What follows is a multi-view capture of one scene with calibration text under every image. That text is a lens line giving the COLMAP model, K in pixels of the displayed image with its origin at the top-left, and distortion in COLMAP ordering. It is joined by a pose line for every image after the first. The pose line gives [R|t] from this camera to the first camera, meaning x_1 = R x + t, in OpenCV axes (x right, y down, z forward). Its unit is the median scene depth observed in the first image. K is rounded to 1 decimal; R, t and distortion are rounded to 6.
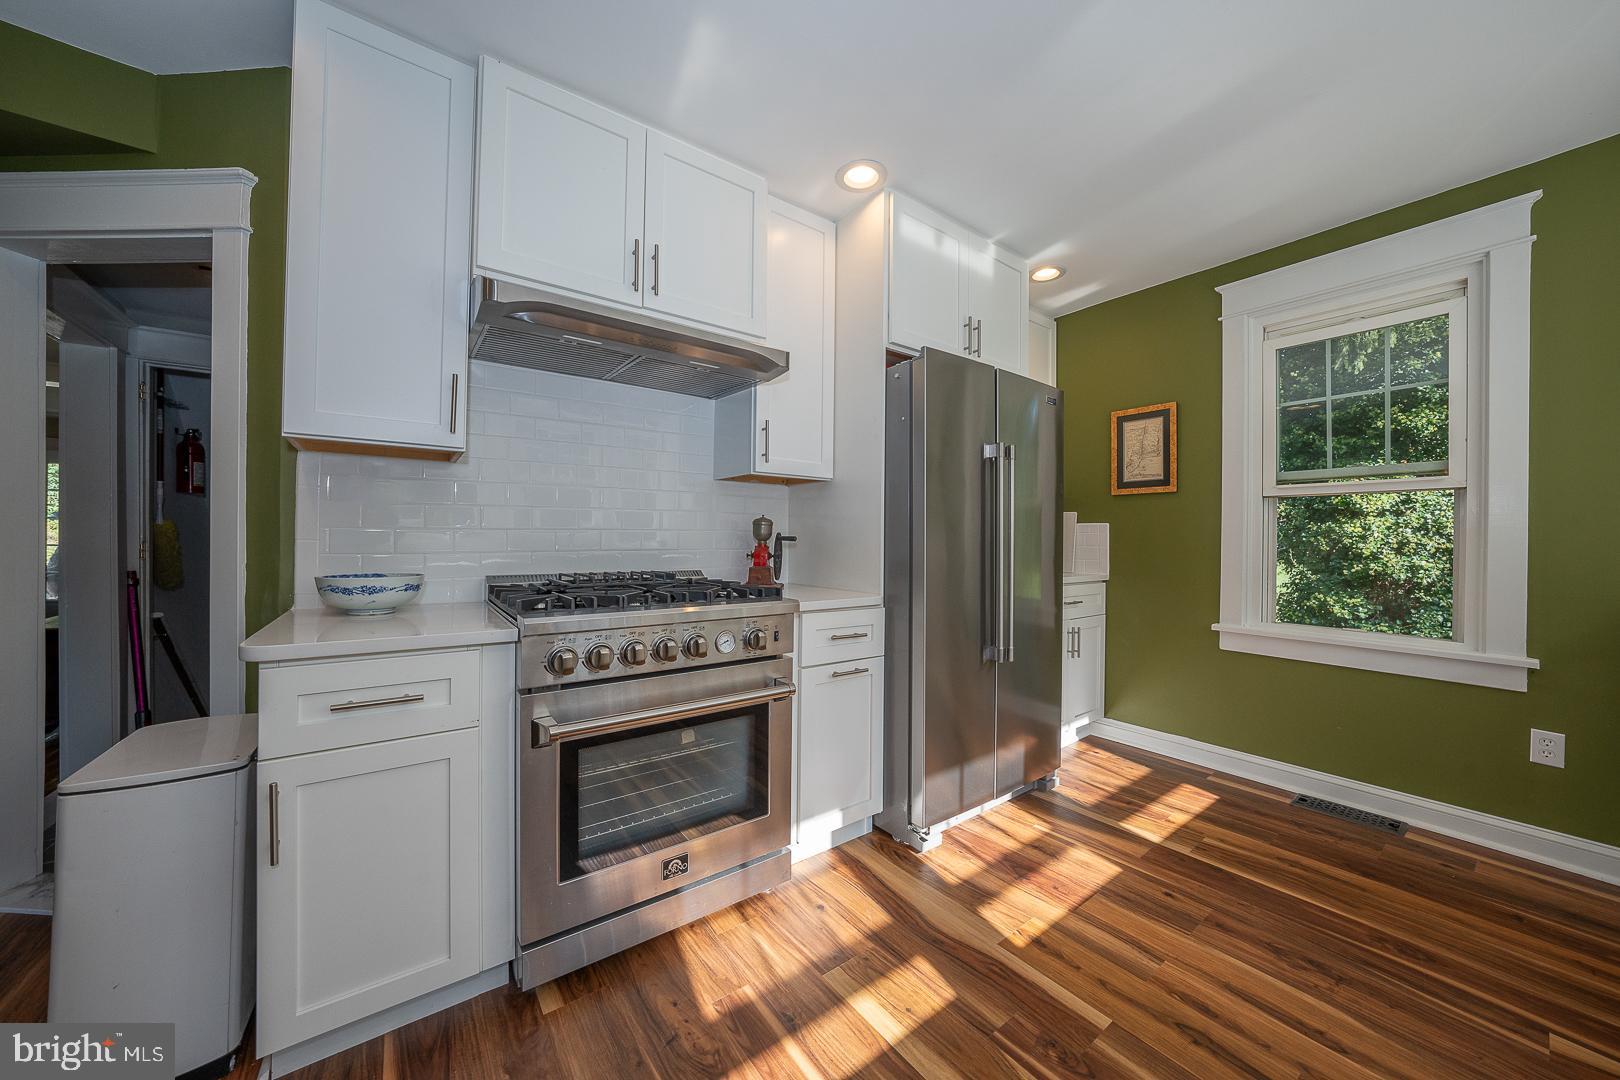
lens RADIAL K [[561.9, 0, 807.0], [0, 561.9, 536.3], [0, 0, 1]] dist [-0.015080, 0.001268]
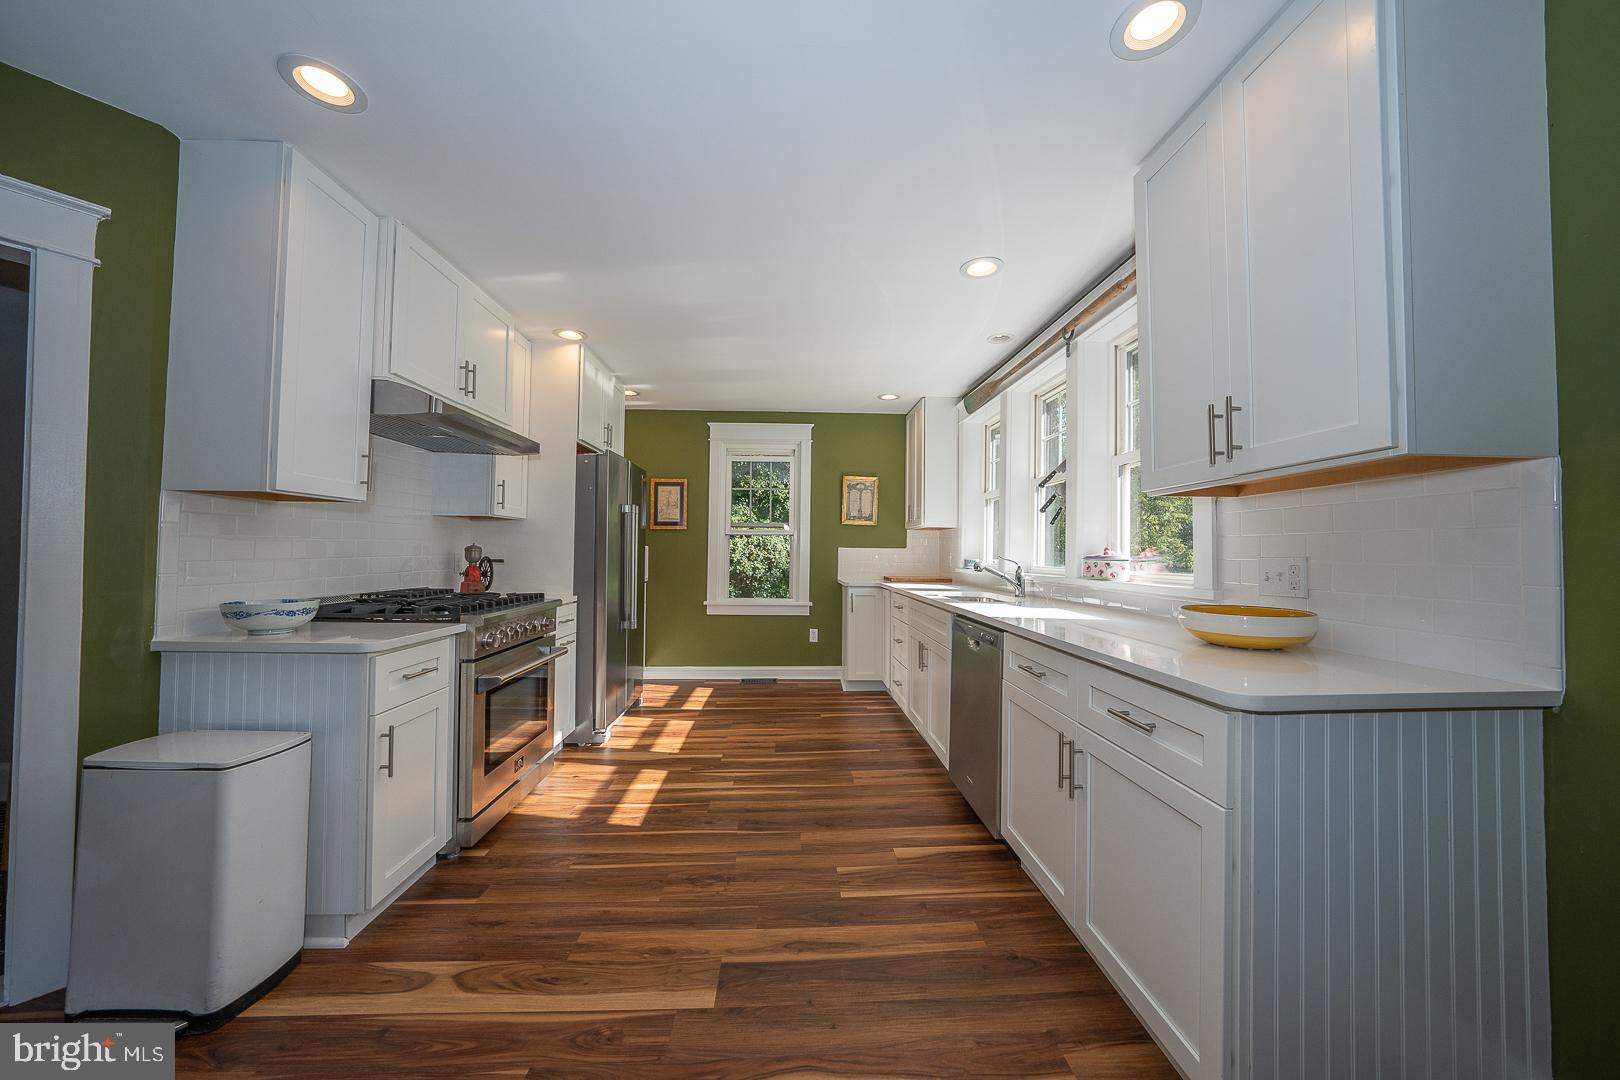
lens RADIAL K [[561.9, 0, 813.6], [0, 561.9, 535.9], [0, 0, 1]] dist [-0.015080, 0.001268]
pose [[0.558898, 0.018783, 0.829024, -0.808014], [-0.008016, 0.999819, -0.017249, -0.043387], [-0.829198, 0.002995, 0.558948, -0.458776]]
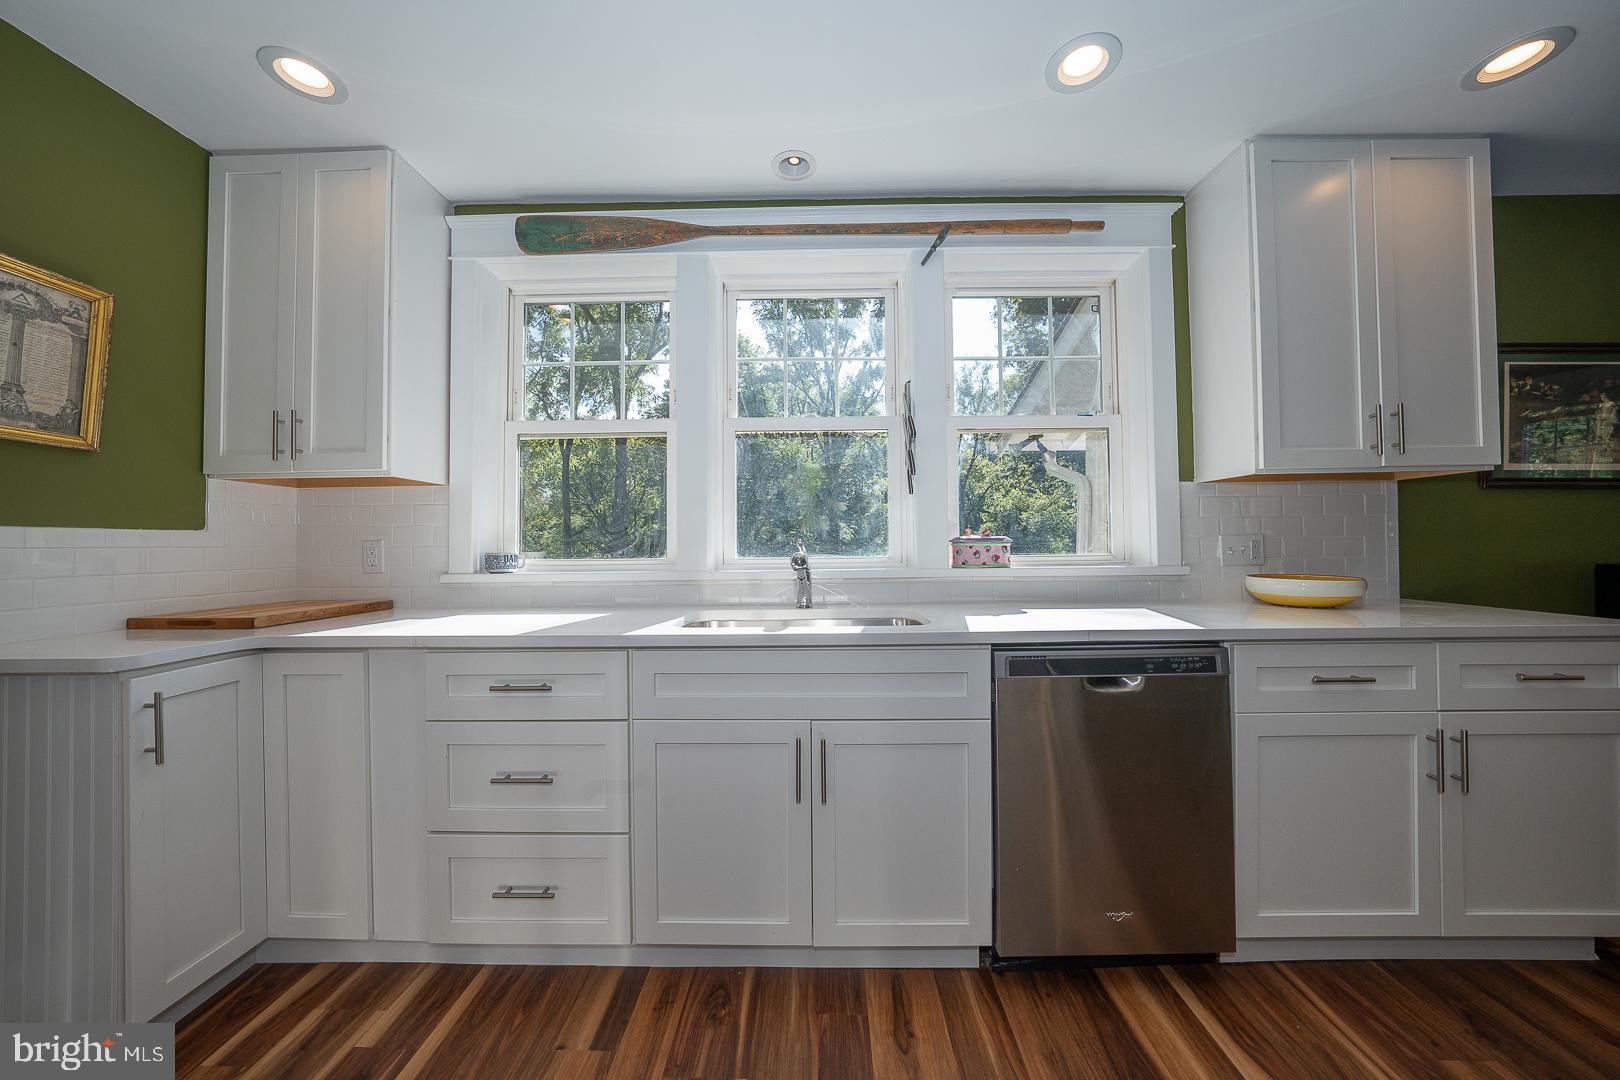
lens RADIAL K [[561.9, 0, 806.7], [0, 561.9, 539.1], [0, 0, 1]] dist [-0.015080, 0.001268]
pose [[-0.786436, 0.005001, 0.617651, 0.216082], [-0.000791, 0.999958, -0.009104, -0.013602], [-0.617671, -0.007648, -0.786400, 0.688579]]
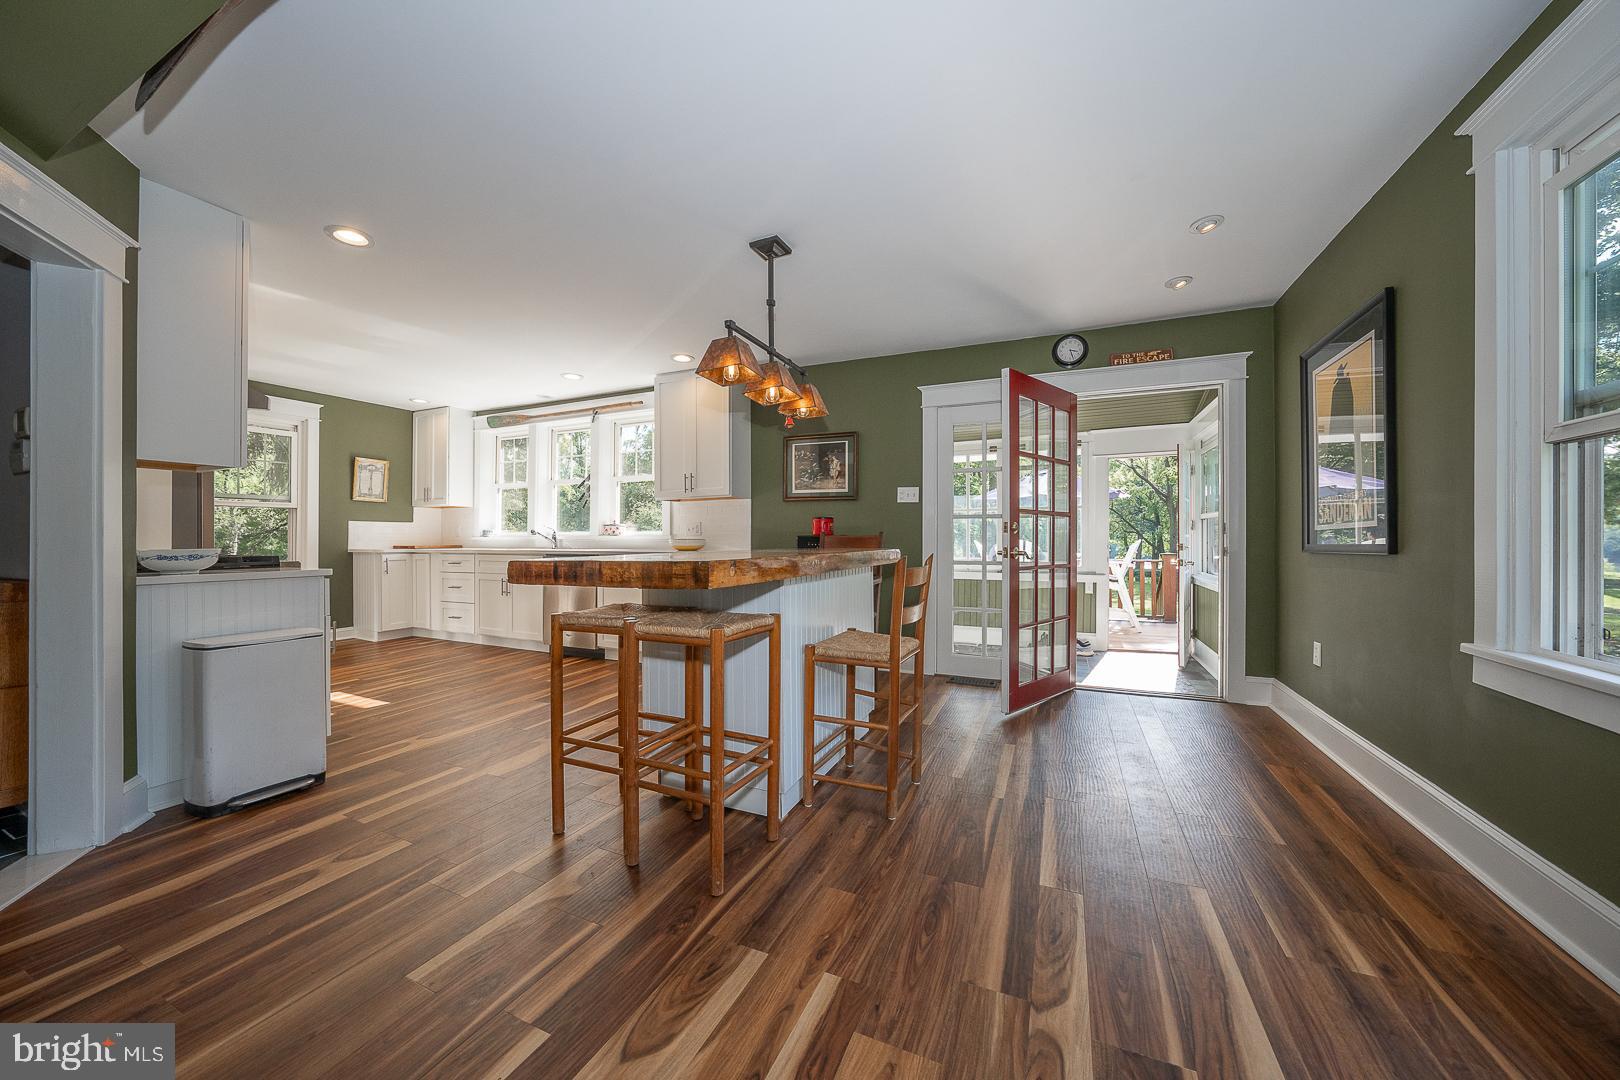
lens RADIAL K [[561.9, 0, 794.4], [0, 561.9, 536.8], [0, 0, 1]] dist [-0.015080, 0.001268]
pose [[-0.468137, -0.007466, 0.883625, -2.138687], [-0.007562, 0.999962, 0.004443, 0.014438], [-0.883624, -0.004602, -0.468175, 0.180437]]
